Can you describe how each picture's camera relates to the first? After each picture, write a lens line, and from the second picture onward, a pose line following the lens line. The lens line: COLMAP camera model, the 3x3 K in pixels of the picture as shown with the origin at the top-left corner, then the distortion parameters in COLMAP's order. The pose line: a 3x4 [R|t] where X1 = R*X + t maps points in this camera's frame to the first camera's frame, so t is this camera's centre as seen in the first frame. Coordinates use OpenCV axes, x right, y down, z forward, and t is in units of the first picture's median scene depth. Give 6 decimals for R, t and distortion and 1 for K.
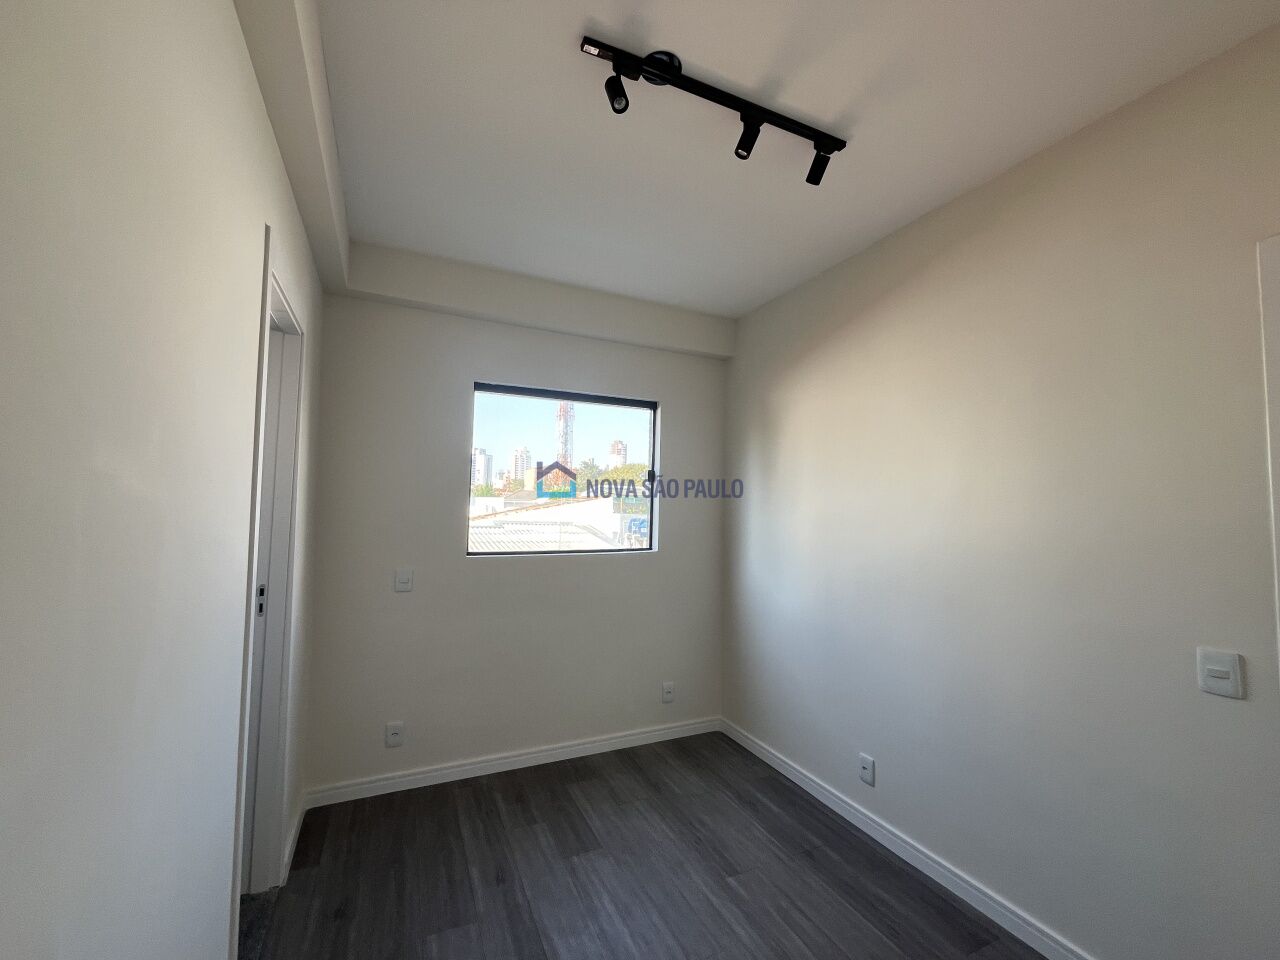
lens RADIAL K [[519.7, 0, 635.0], [0, 519.7, 482.4], [0, 0, 1]] dist [-0.001051, -0.000119]
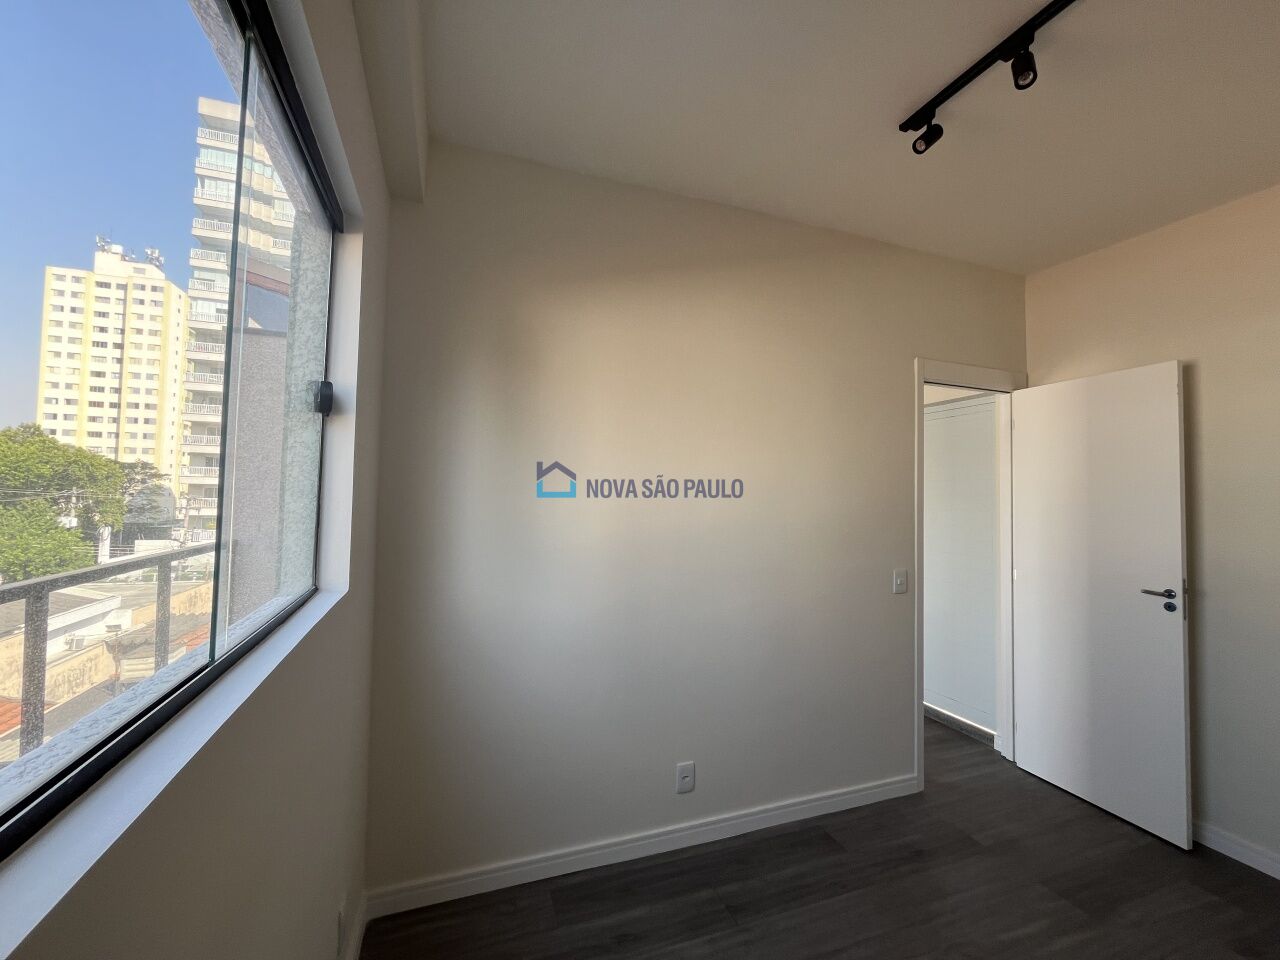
lens RADIAL K [[519.7, 0, 640.1], [0, 519.7, 478.7], [0, 0, 1]] dist [-0.001051, -0.000119]
pose [[0.079096, 0.019809, 0.996670, -0.452806], [-0.072882, 0.997242, -0.014036, 0.049050], [-0.994199, -0.071529, 0.080321, 0.997674]]
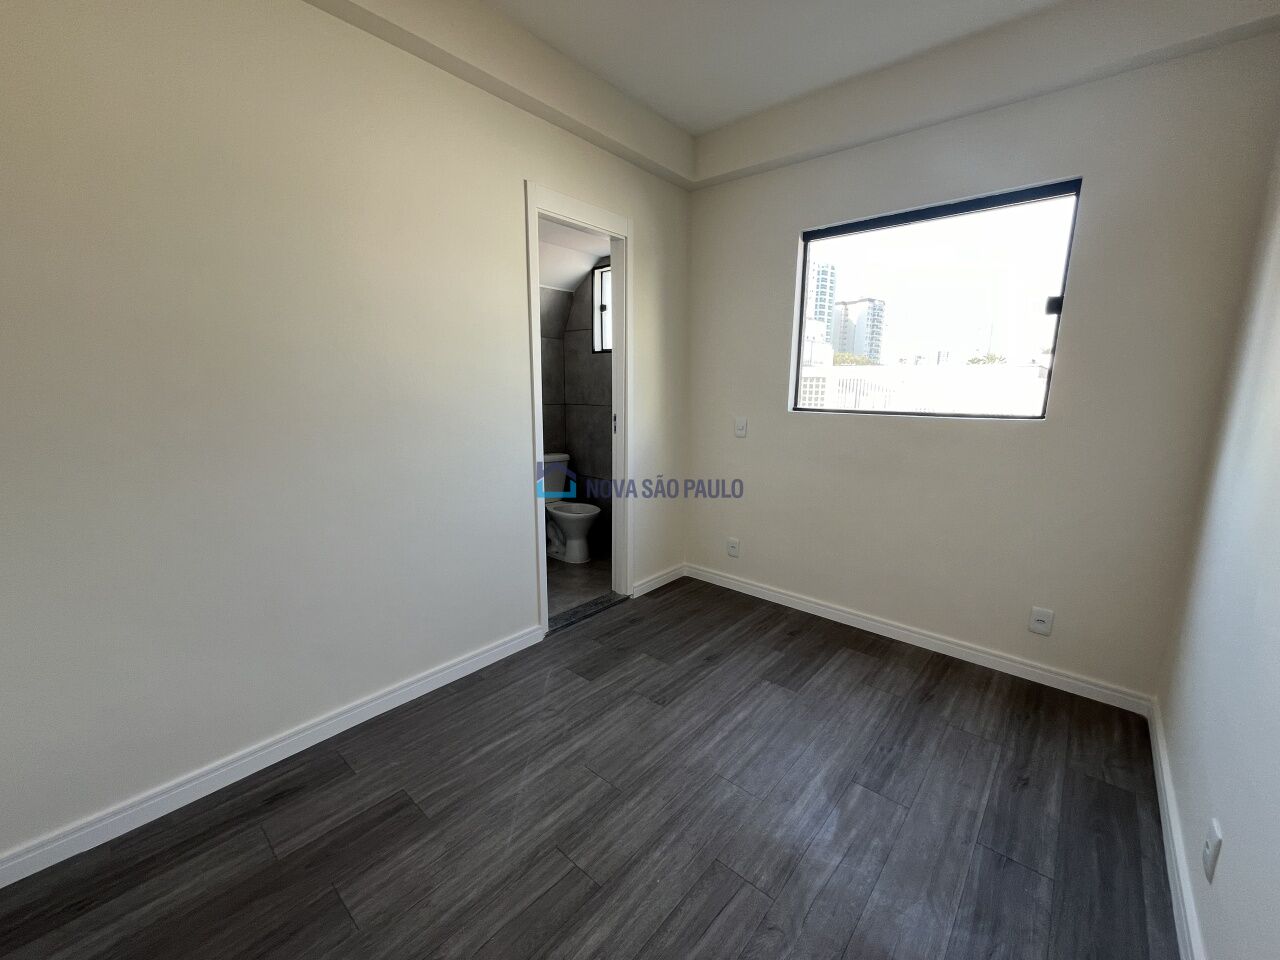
lens RADIAL K [[519.7, 0, 634.2], [0, 519.7, 480.3], [0, 0, 1]] dist [-0.001051, -0.000119]
pose [[0.400521, 0.153021, -0.903420, 0.596398], [0.046261, 0.981322, 0.186725, 0.077263], [0.915119, -0.116580, 0.385961, 0.319999]]
